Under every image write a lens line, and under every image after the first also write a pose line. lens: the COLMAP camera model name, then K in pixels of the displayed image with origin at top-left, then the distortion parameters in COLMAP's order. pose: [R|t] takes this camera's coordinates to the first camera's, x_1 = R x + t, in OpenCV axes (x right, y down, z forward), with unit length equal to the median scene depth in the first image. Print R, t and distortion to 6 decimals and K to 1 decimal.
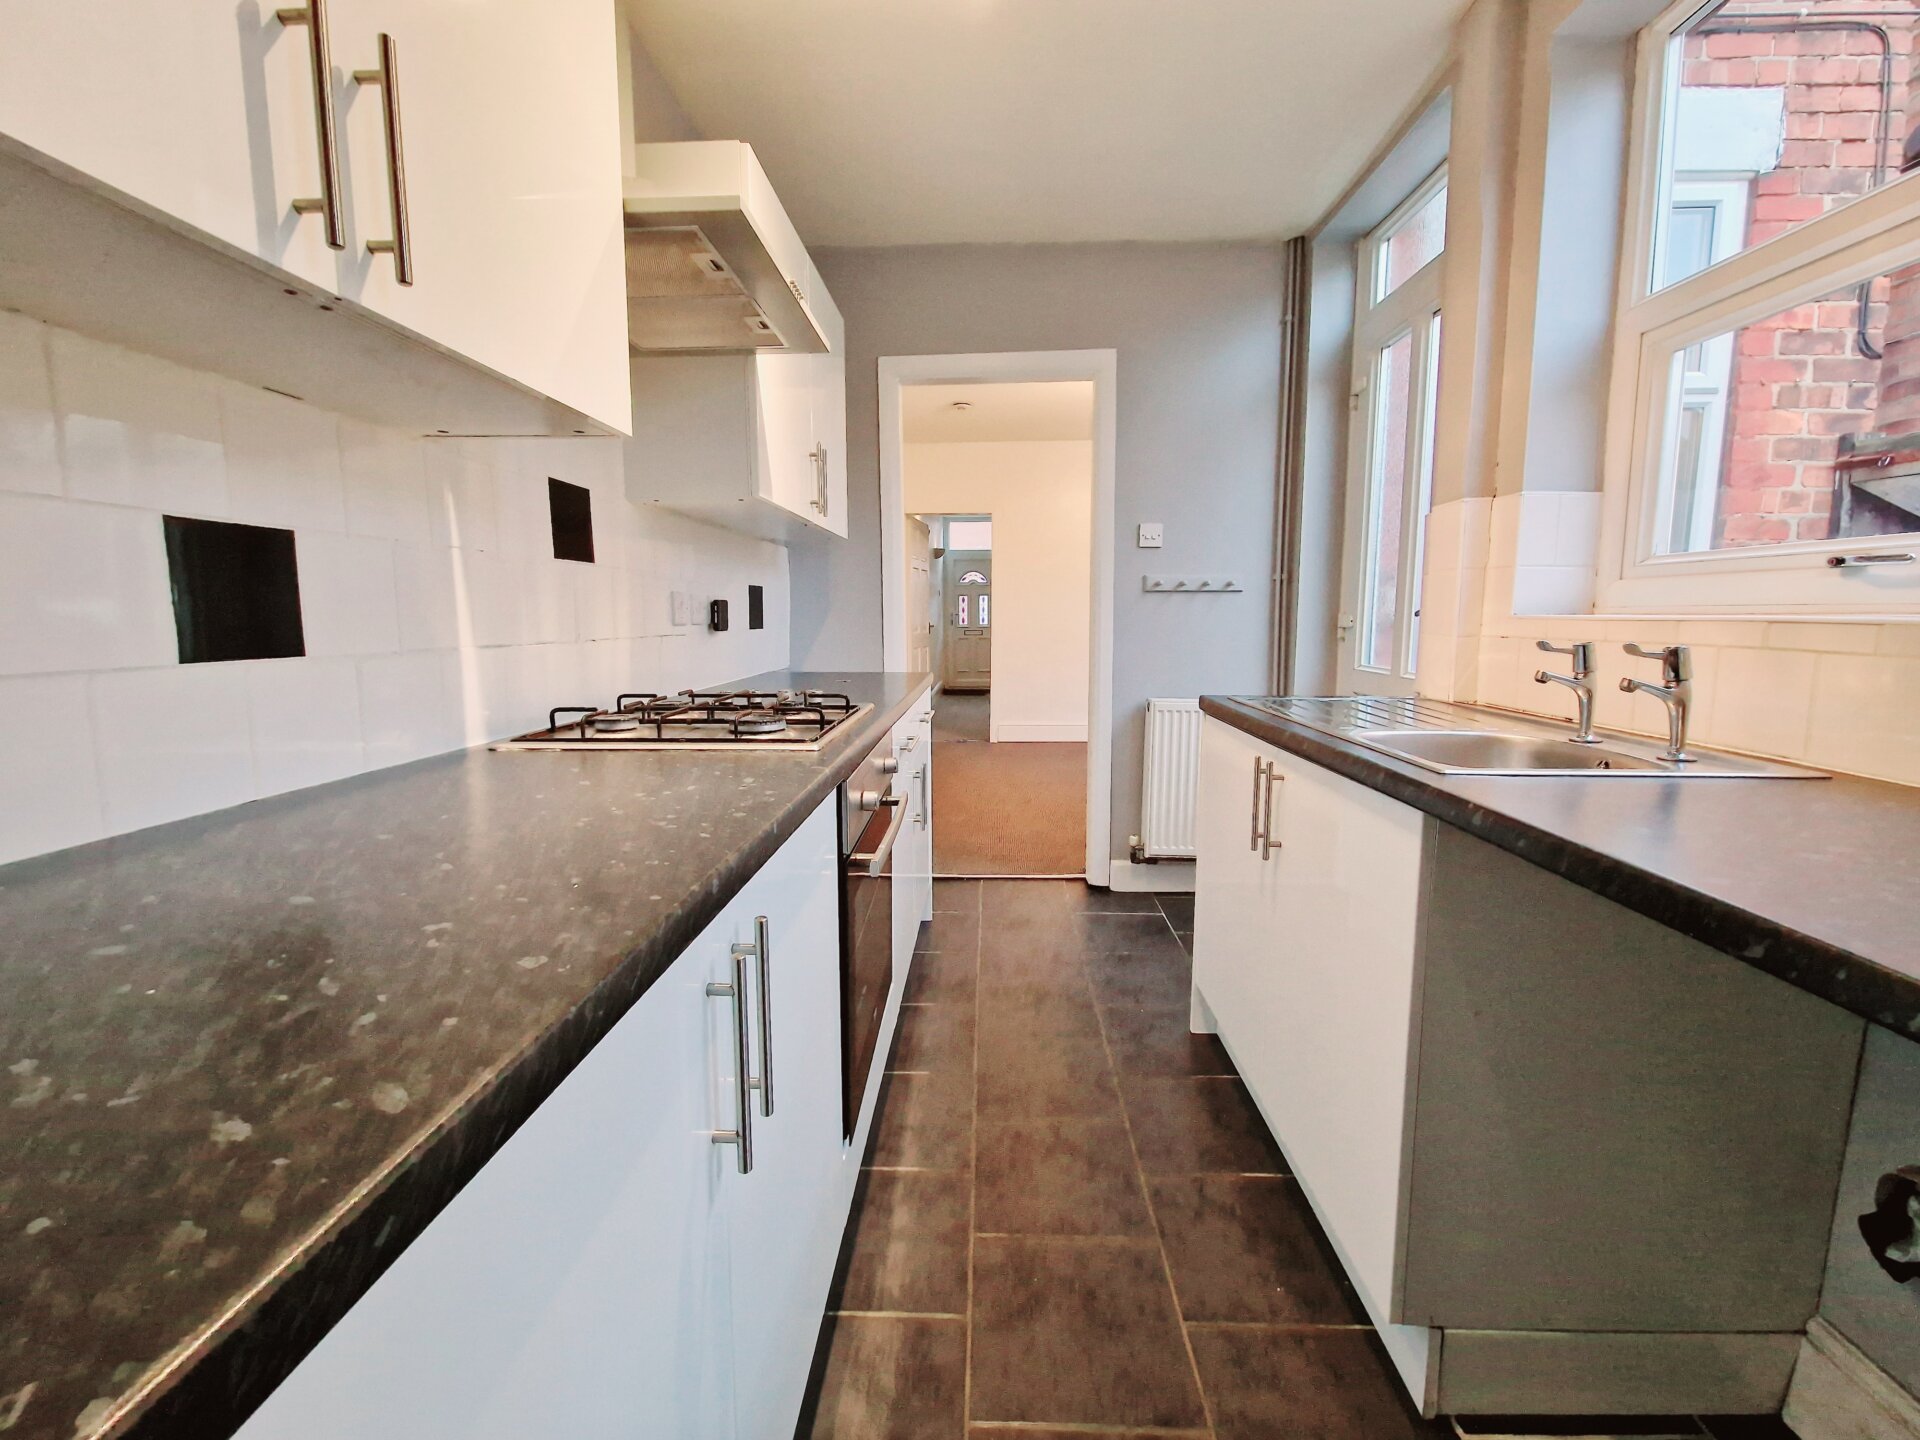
lens RADIAL K [[785.7, 0, 972.1], [0, 785.7, 710.6], [0, 0, 1]] dist [-0.002703, -0.001006]
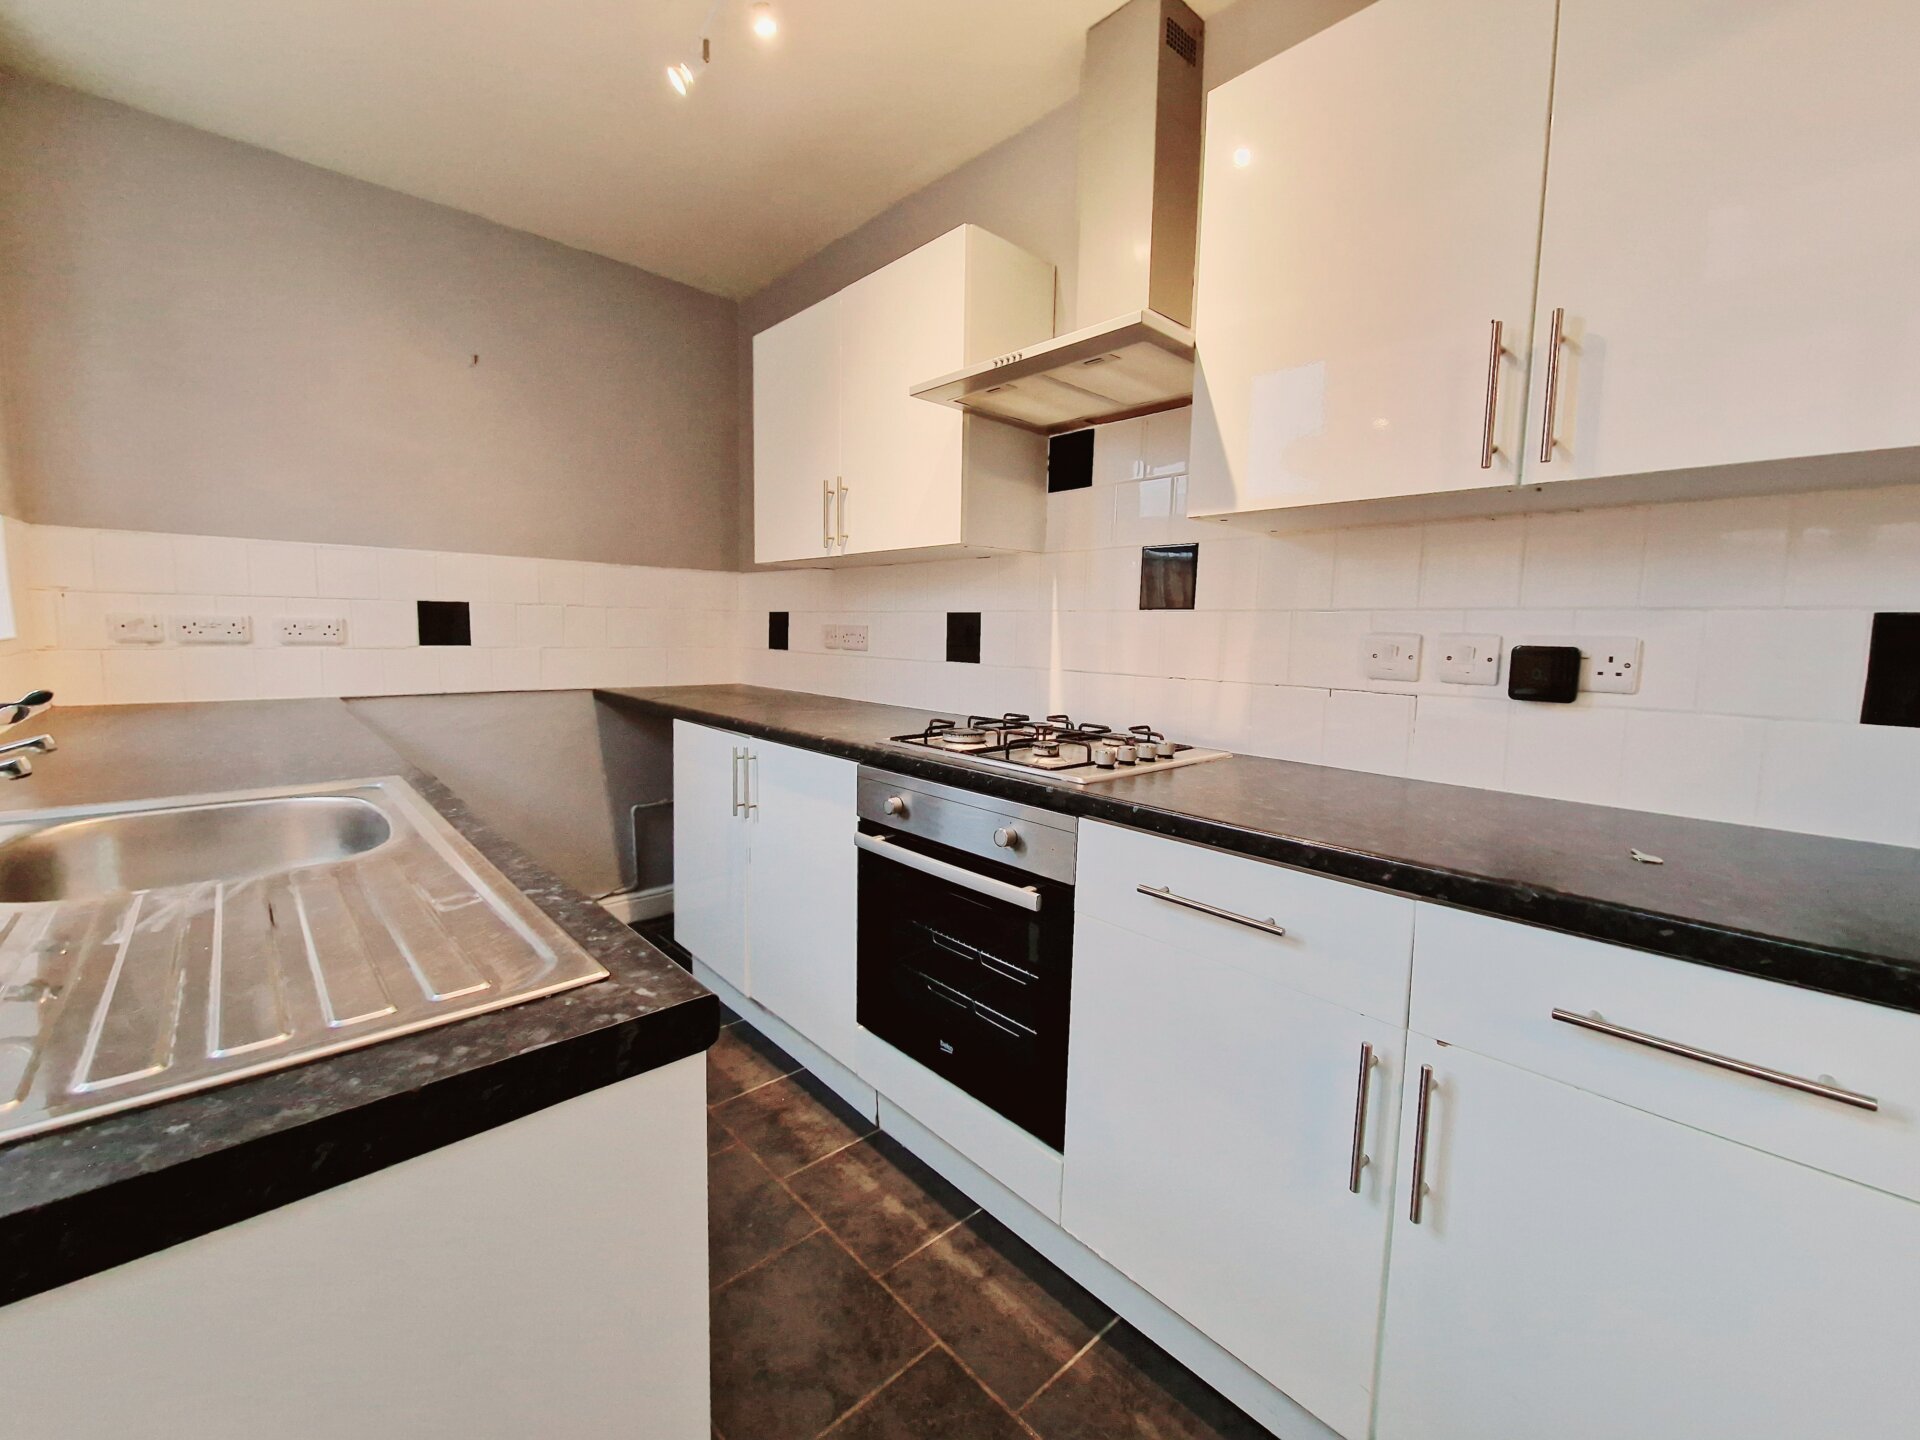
lens RADIAL K [[785.7, 0, 972.4], [0, 785.7, 715.6], [0, 0, 1]] dist [-0.002703, -0.001006]
pose [[-0.704106, 0.054754, -0.707980, 0.622199], [-0.116185, 0.974703, 0.190932, -0.257236], [0.700525, 0.216694, -0.679933, 1.843750]]
